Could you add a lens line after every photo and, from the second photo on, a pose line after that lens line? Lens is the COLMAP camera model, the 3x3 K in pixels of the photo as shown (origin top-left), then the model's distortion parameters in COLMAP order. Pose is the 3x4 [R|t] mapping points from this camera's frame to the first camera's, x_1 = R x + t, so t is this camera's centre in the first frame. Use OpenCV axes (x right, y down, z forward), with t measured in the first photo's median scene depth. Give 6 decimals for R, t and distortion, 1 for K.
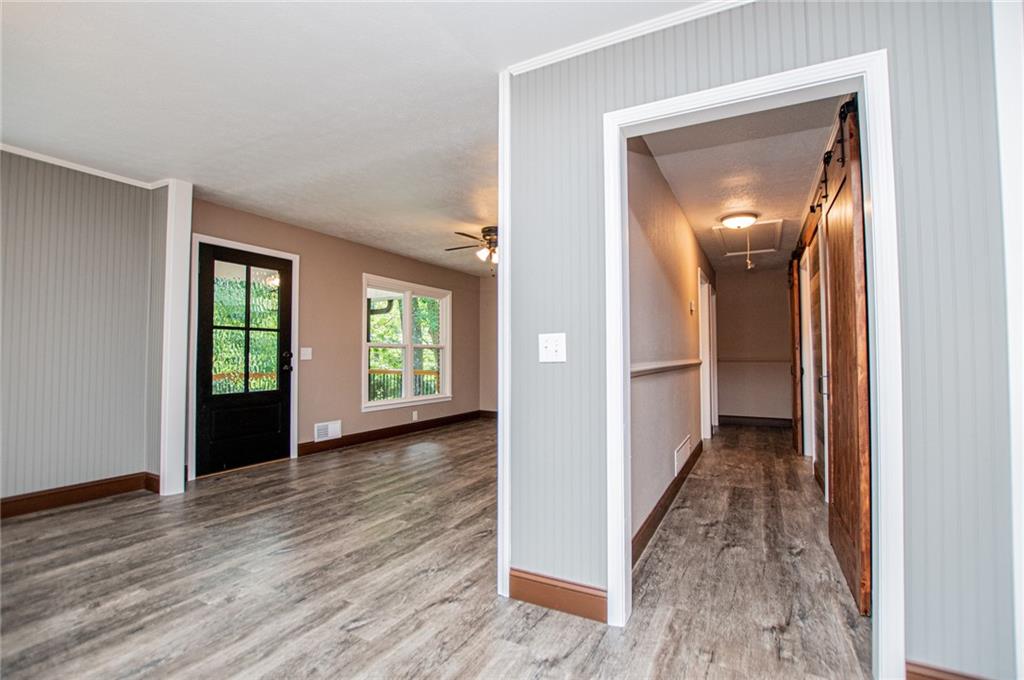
lens RADIAL K [[462.2, 0, 522.5], [0, 462.2, 341.4], [0, 0, 1]] dist [-0.029938, 0.004165]
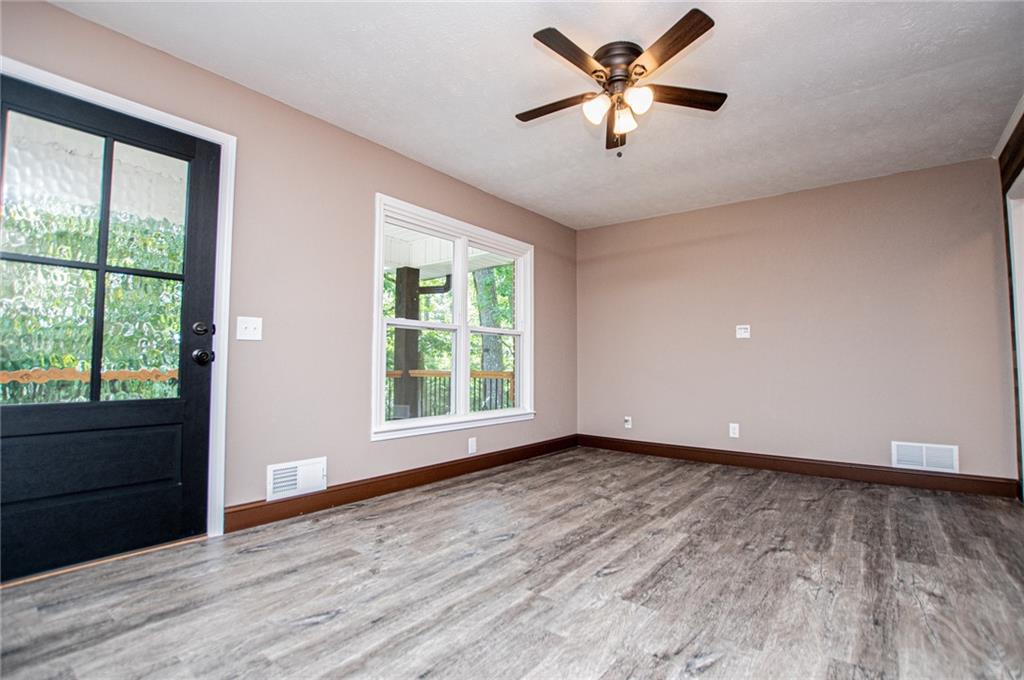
lens RADIAL K [[470.6, 0, 532.7], [0, 470.6, 340.5], [0, 0, 1]] dist [-0.030283, 0.000340]
pose [[0.986516, -0.005298, -0.163578, -0.083296], [0.001530, 0.999731, -0.023149, 0.059694], [0.163656, 0.022587, 0.986259, 0.607775]]
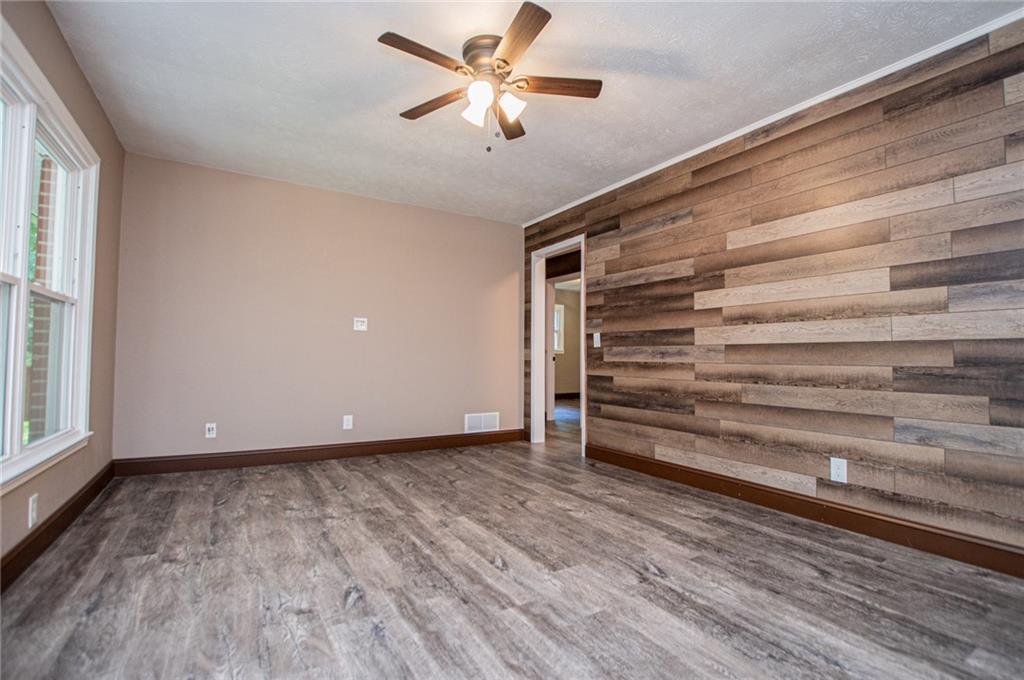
lens RADIAL K [[470.6, 0, 532.7], [0, 470.6, 340.5], [0, 0, 1]] dist [-0.030283, 0.000340]
pose [[0.505629, 0.035445, 0.862023, -0.486636], [-0.033005, 0.999219, -0.021727, 0.063448], [-0.862119, -0.017466, 0.506404, 0.822055]]
